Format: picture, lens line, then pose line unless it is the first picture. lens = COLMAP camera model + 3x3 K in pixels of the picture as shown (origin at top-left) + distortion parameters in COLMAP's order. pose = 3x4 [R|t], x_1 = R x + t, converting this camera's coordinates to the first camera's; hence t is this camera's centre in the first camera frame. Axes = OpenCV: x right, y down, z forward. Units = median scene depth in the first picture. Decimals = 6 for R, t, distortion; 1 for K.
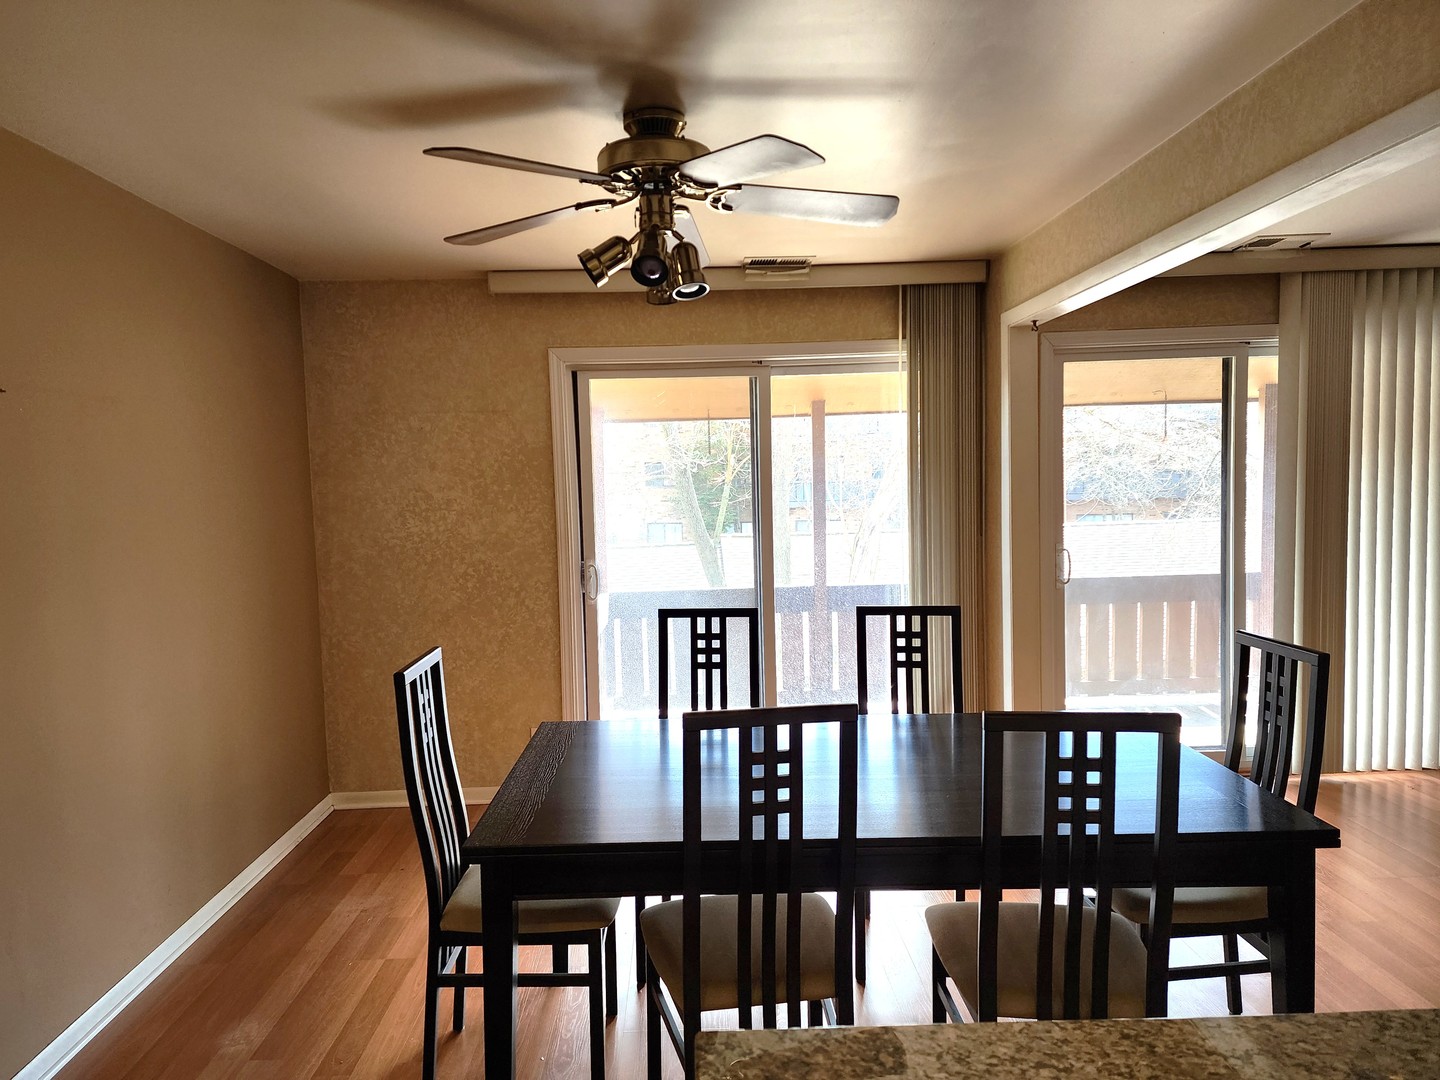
lens RADIAL K [[964.3, 0, 704.5], [0, 964.3, 538.8], [0, 0, 1]] dist [0.115389, -0.128189]
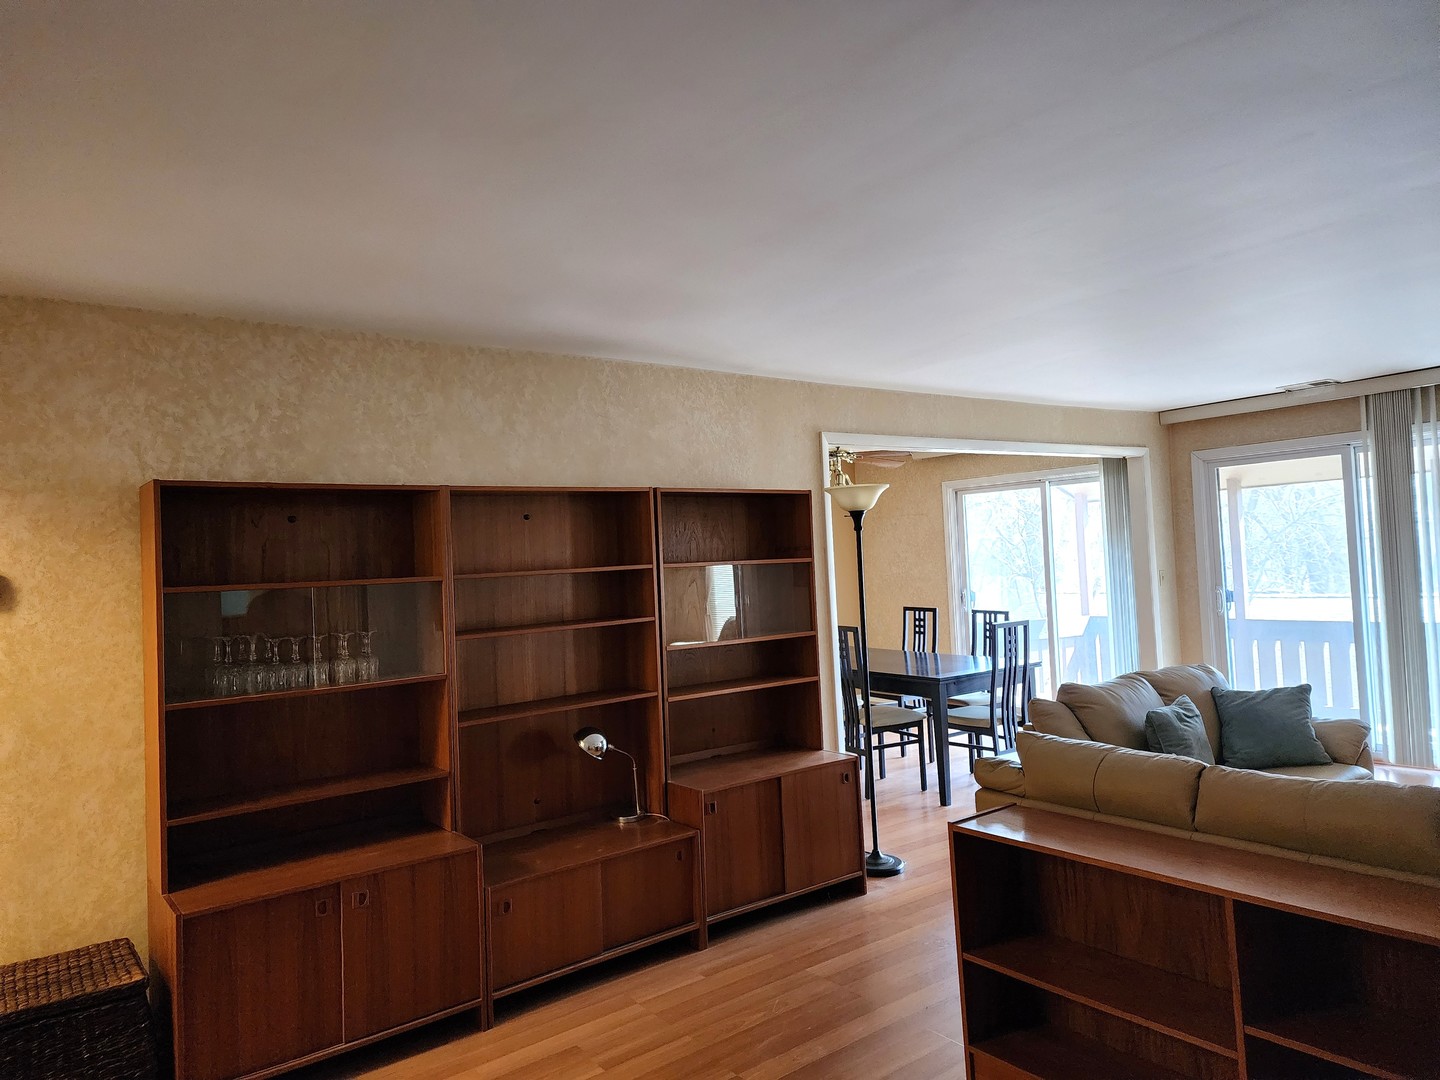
lens RADIAL K [[966.4, 0, 703.4], [0, 966.4, 533.5], [0, 0, 1]] dist [0.090521, -0.085257]
pose [[0.593746, -0.022299, -0.804343, 1.169561], [-0.019959, 0.998900, -0.042426, 0.004600], [0.804405, 0.041245, 0.592648, -0.581909]]
